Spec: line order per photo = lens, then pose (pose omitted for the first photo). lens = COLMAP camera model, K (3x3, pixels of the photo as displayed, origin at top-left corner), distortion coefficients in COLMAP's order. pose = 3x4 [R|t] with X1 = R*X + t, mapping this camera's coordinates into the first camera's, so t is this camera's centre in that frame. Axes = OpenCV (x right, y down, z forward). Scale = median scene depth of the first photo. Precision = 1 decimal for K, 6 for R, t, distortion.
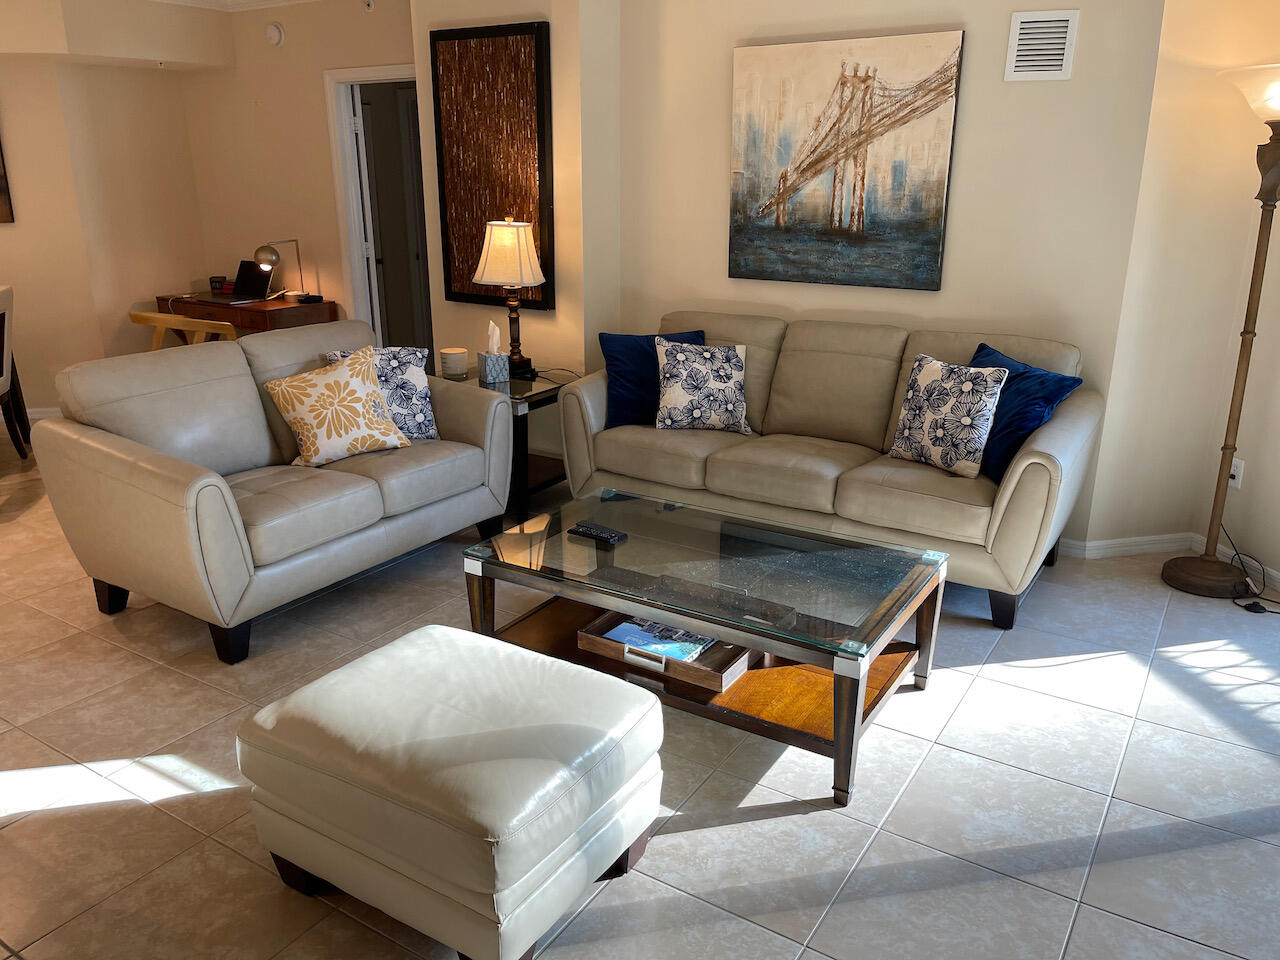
lens RADIAL K [[973.2, 0, 637.9], [0, 973.2, 488.8], [0, 0, 1]] dist [0.077837, -0.075725]
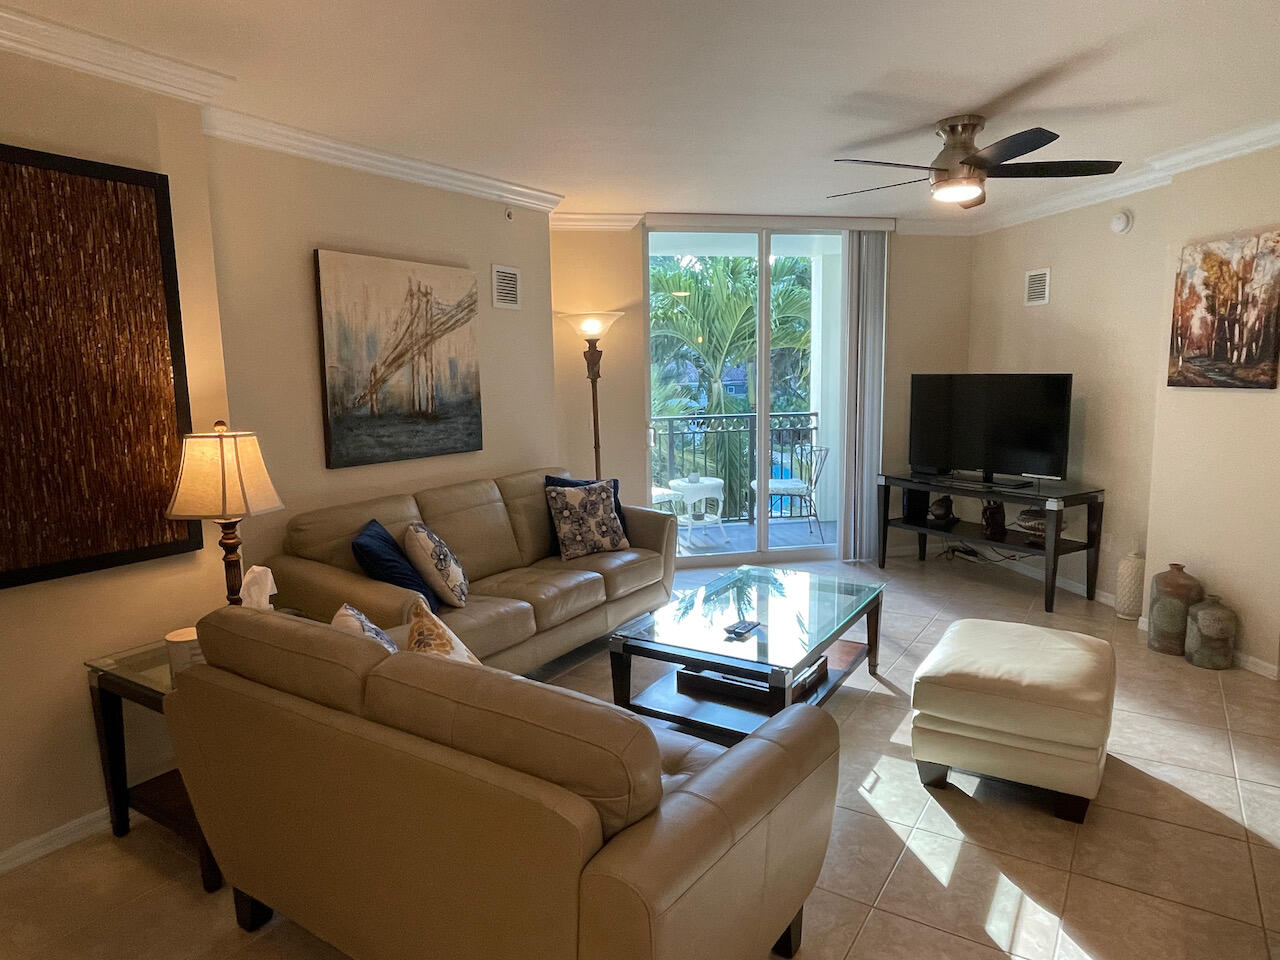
lens RADIAL K [[801.3, 0, 638.7], [0, 801.3, 489.8], [0, 0, 1]] dist [0.015542, -0.018001]
pose [[-0.003842, -0.152463, 0.988302, -0.770397], [0.324886, 0.934505, 0.145427, -0.234465], [-0.945745, 0.321644, 0.045943, 0.745346]]
